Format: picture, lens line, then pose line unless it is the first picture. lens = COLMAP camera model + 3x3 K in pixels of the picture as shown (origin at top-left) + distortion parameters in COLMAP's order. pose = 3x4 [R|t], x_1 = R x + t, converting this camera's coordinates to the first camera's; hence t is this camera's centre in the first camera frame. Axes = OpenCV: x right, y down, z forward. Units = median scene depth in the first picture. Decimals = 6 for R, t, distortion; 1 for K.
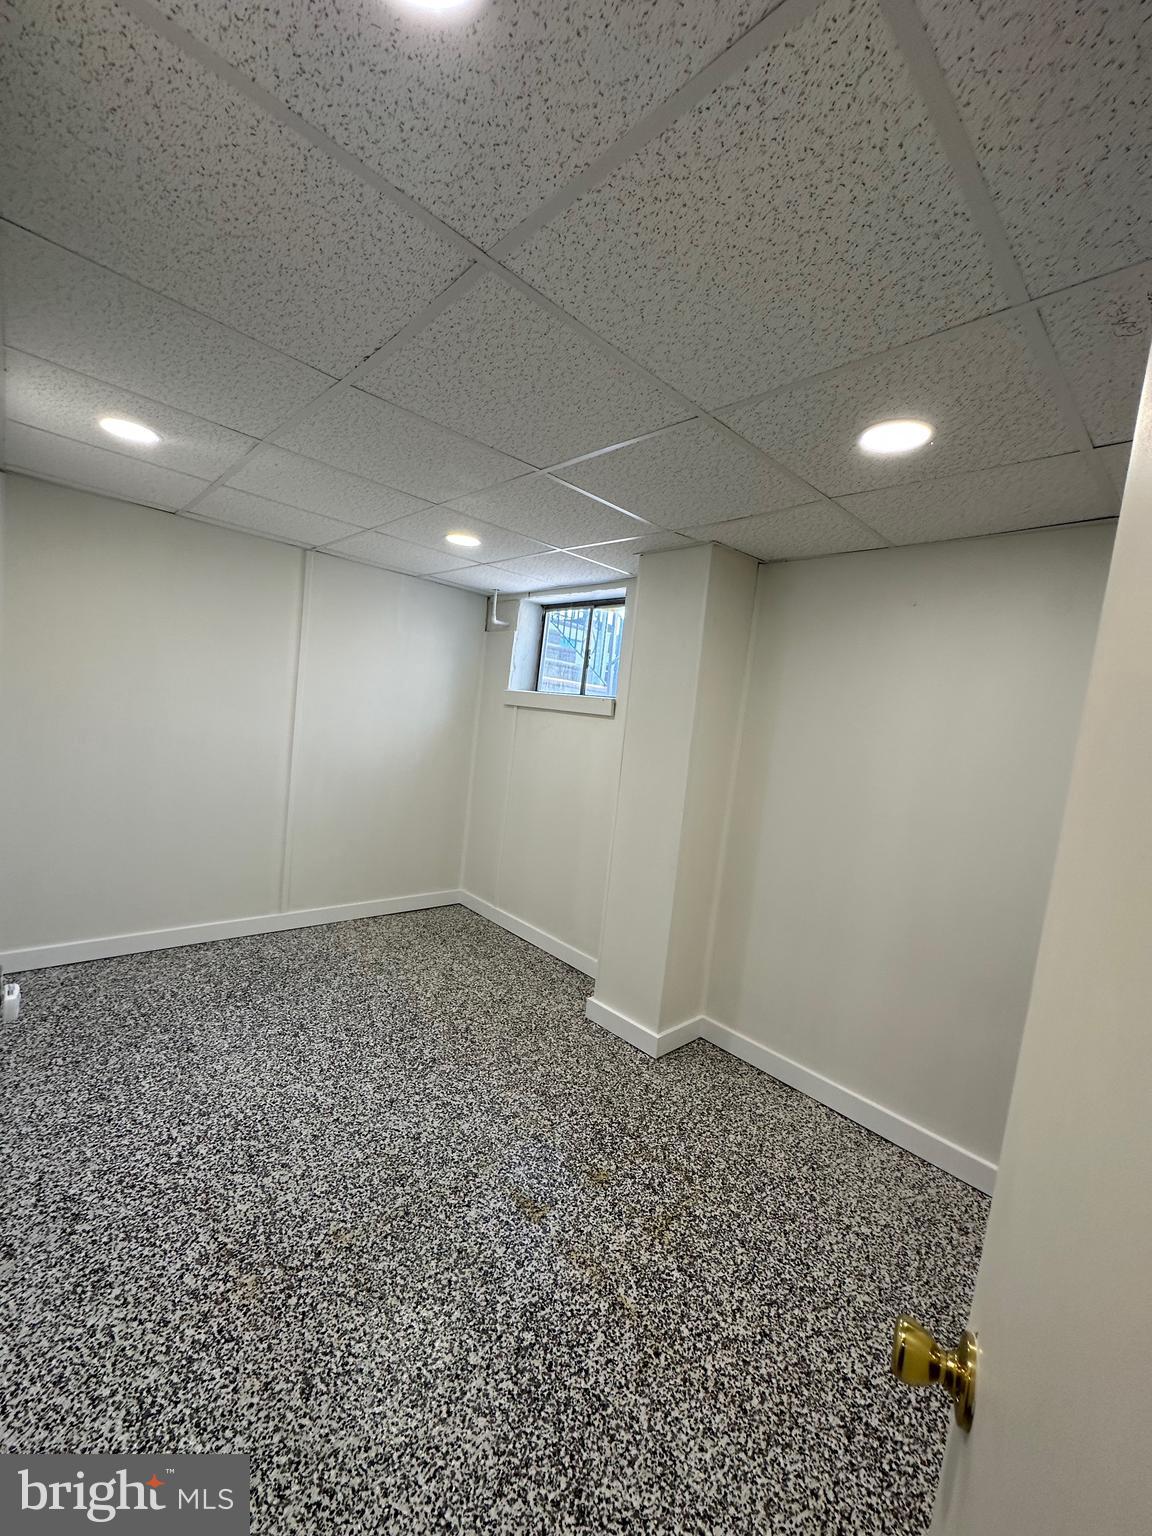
lens RADIAL K [[618.2, 0, 586.6], [0, 618.2, 759.9], [0, 0, 1]] dist [-0.005400, 0.002211]
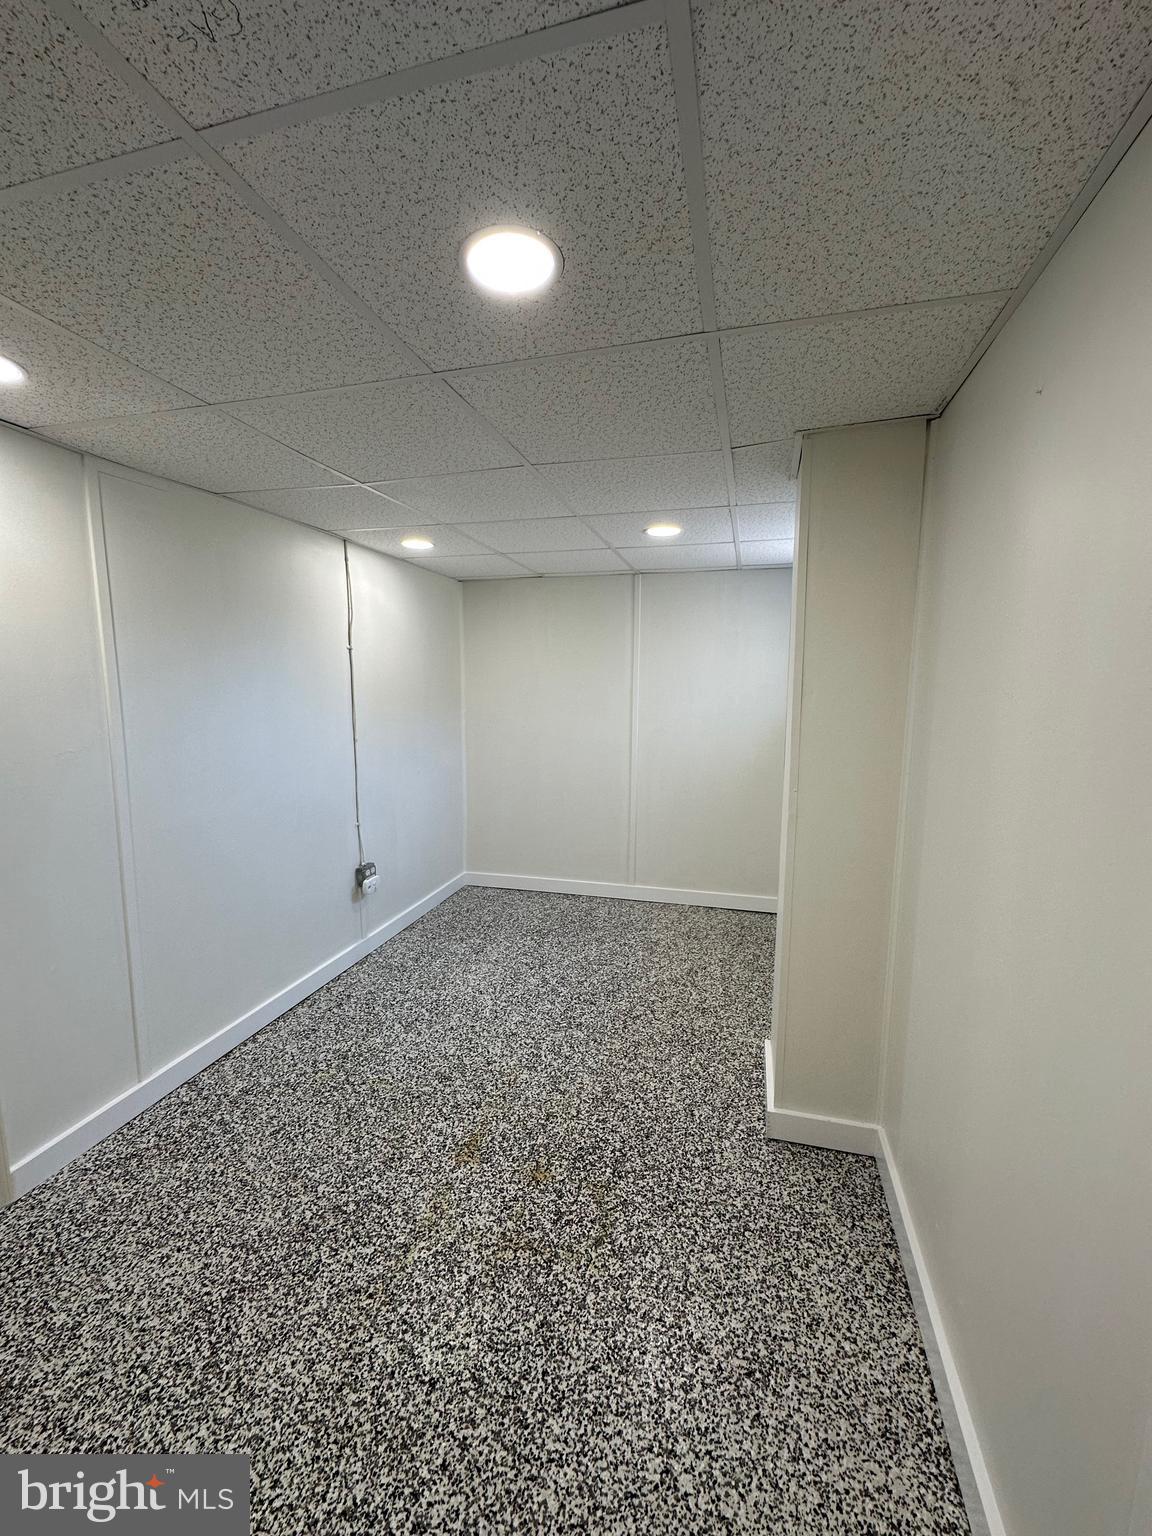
lens RADIAL K [[618.2, 0, 584.9], [0, 618.2, 772.4], [0, 0, 1]] dist [-0.005400, 0.002211]
pose [[0.517476, 0.013492, -0.855591, 1.158611], [-0.007933, 0.999908, 0.010969, 0.042303], [0.855661, 0.001111, 0.517536, 0.734308]]
